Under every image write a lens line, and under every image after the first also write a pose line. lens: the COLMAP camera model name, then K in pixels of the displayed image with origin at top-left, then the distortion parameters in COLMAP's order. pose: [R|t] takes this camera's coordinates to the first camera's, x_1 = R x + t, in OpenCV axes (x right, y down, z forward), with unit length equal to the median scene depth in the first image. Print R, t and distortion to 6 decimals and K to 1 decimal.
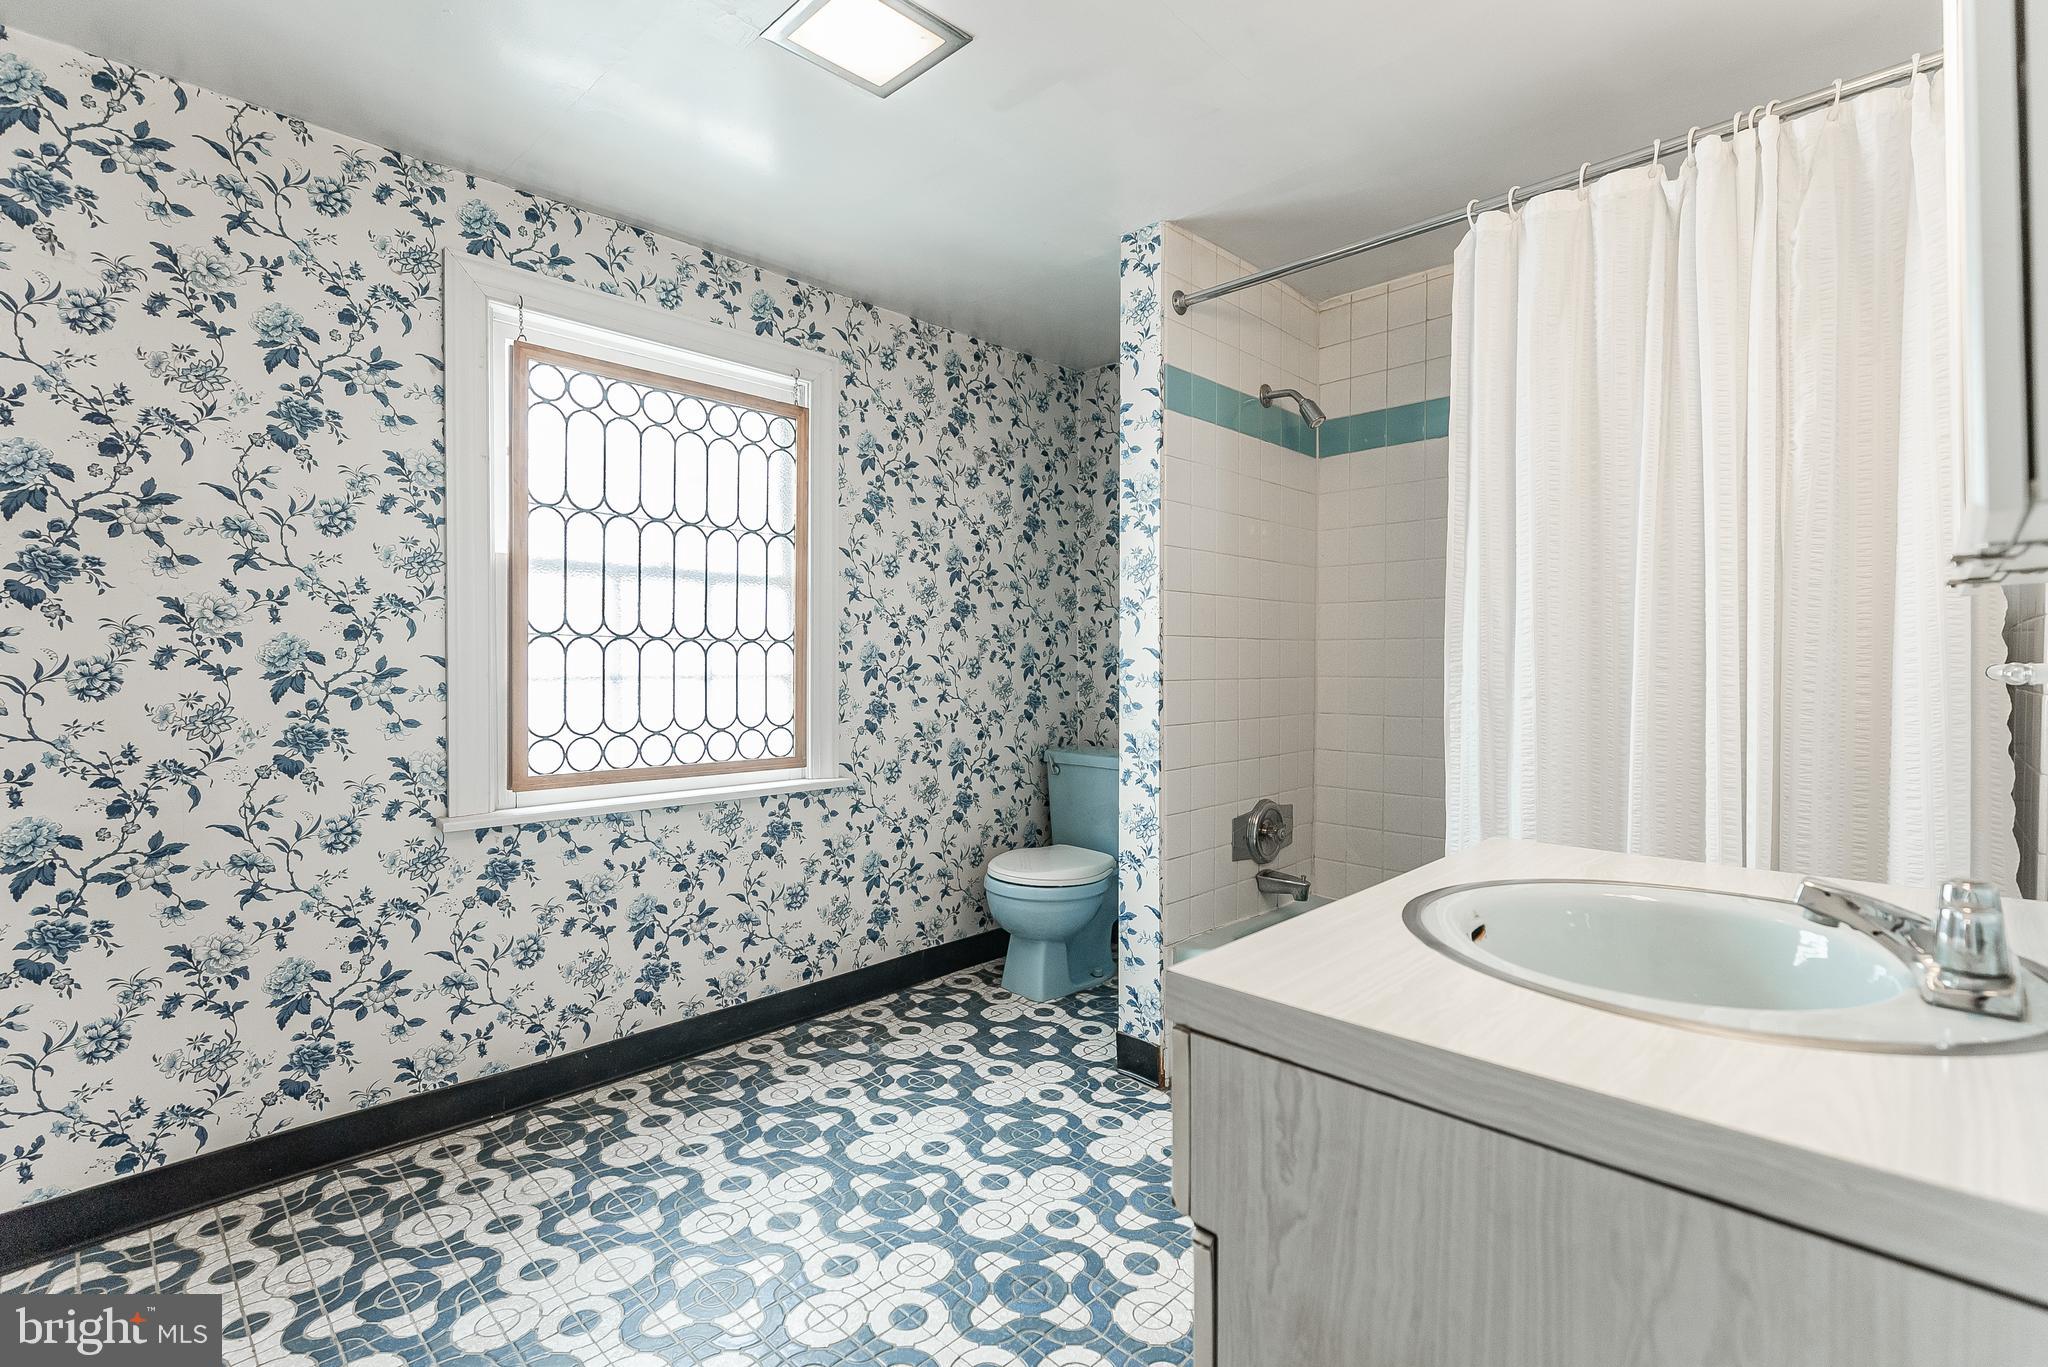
lens RADIAL K [[928.7, 0, 1029.8], [0, 928.7, 683.1], [0, 0, 1]] dist [-0.001389, -0.001831]
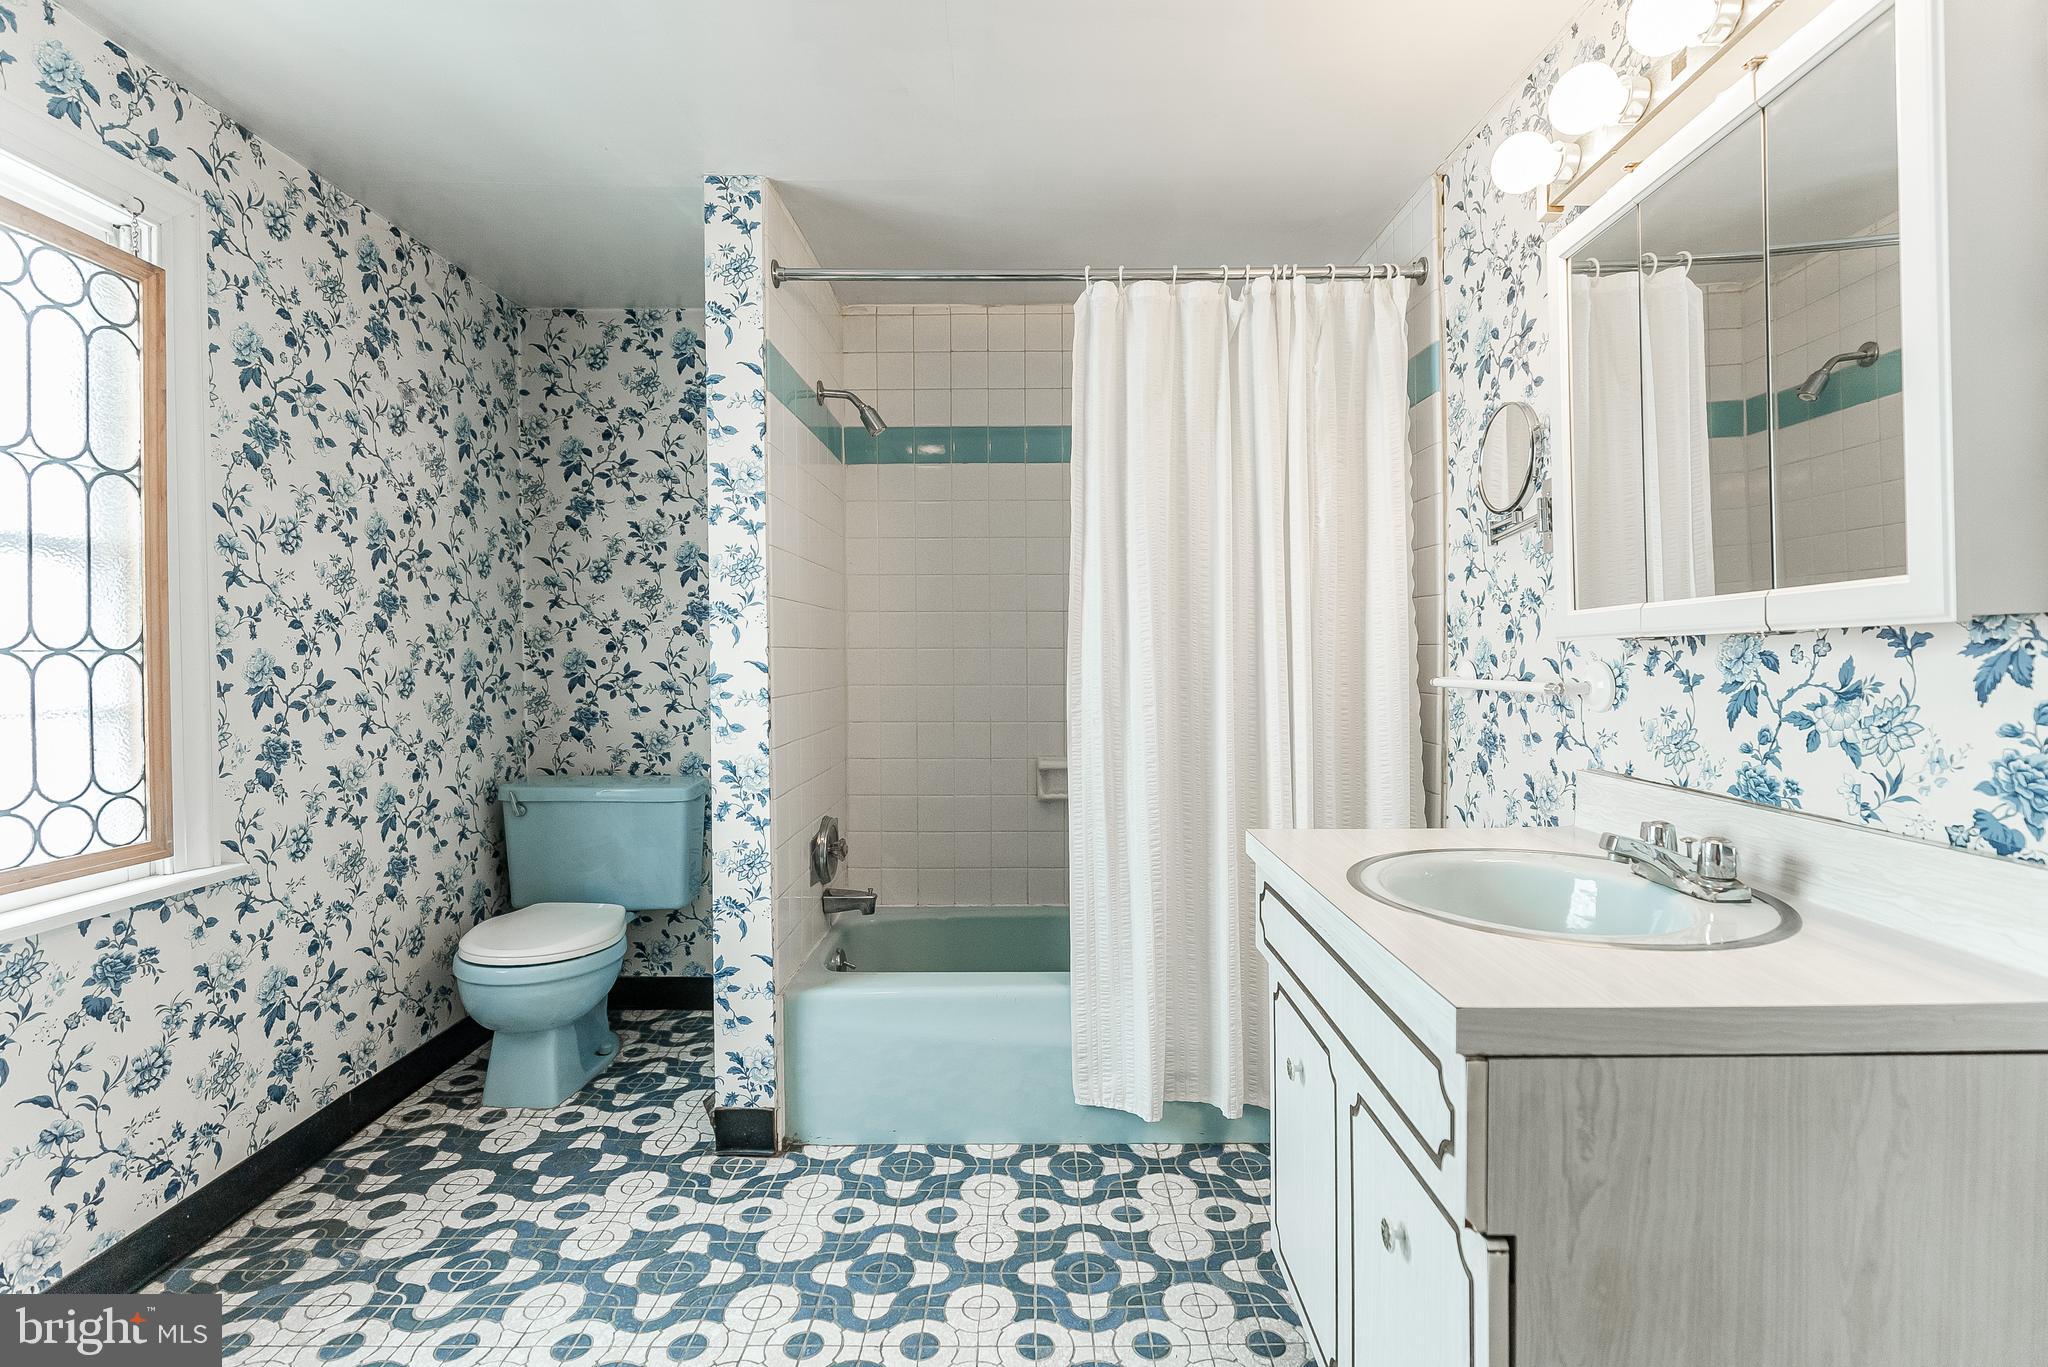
lens RADIAL K [[928.7, 0, 1029.8], [0, 928.7, 683.1], [0, 0, 1]] dist [-0.001389, -0.001831]
pose [[0.717747, -0.024607, 0.695869, -0.244833], [0.019315, 0.999694, 0.015428, -0.021211], [-0.696036, 0.002368, 0.718003, 0.157983]]
